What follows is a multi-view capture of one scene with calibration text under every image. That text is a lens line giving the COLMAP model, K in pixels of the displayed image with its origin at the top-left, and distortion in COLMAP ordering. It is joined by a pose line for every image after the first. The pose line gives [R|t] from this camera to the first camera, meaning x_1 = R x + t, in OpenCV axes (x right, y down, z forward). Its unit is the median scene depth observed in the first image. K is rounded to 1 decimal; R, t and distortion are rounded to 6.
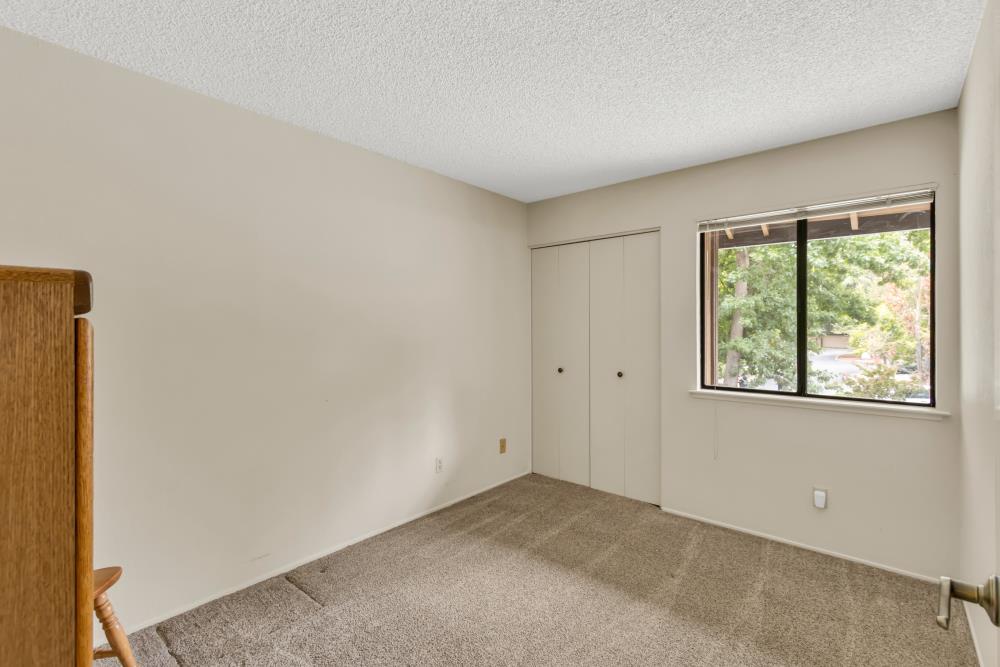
lens RADIAL K [[457.2, 0, 492.4], [0, 457.2, 325.3], [0, 0, 1]] dist [0.004826, -0.000262]
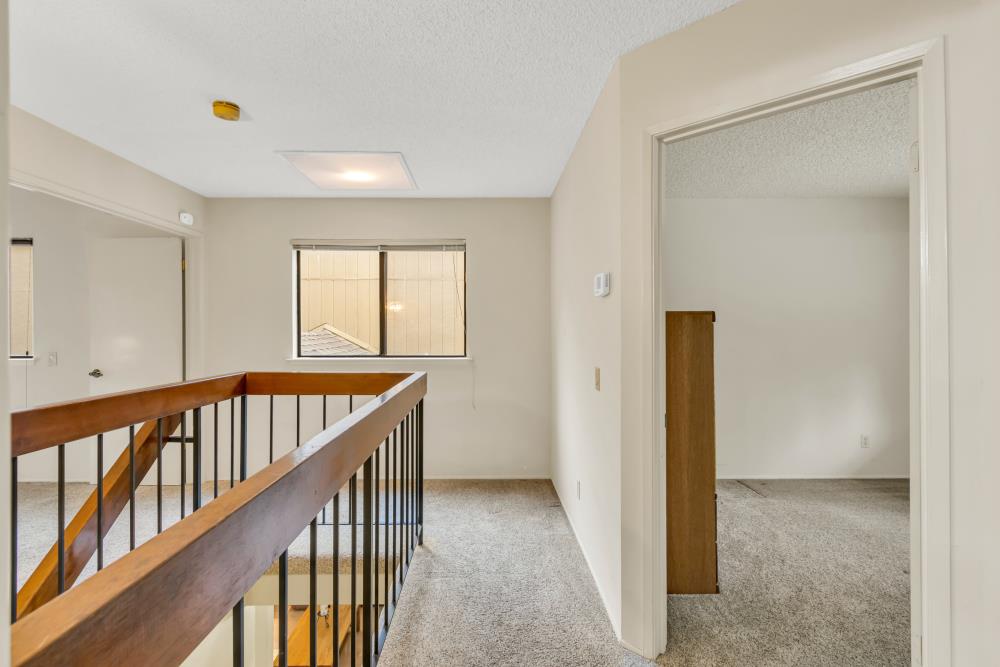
lens RADIAL K [[457.2, 0, 492.4], [0, 457.2, 325.3], [0, 0, 1]] dist [0.004826, -0.000262]
pose [[0.667798, -0.000804, -0.744342, 0.157206], [0.003016, 0.999994, 0.001626, -0.003068], [0.744337, -0.003331, 0.667796, -0.649070]]
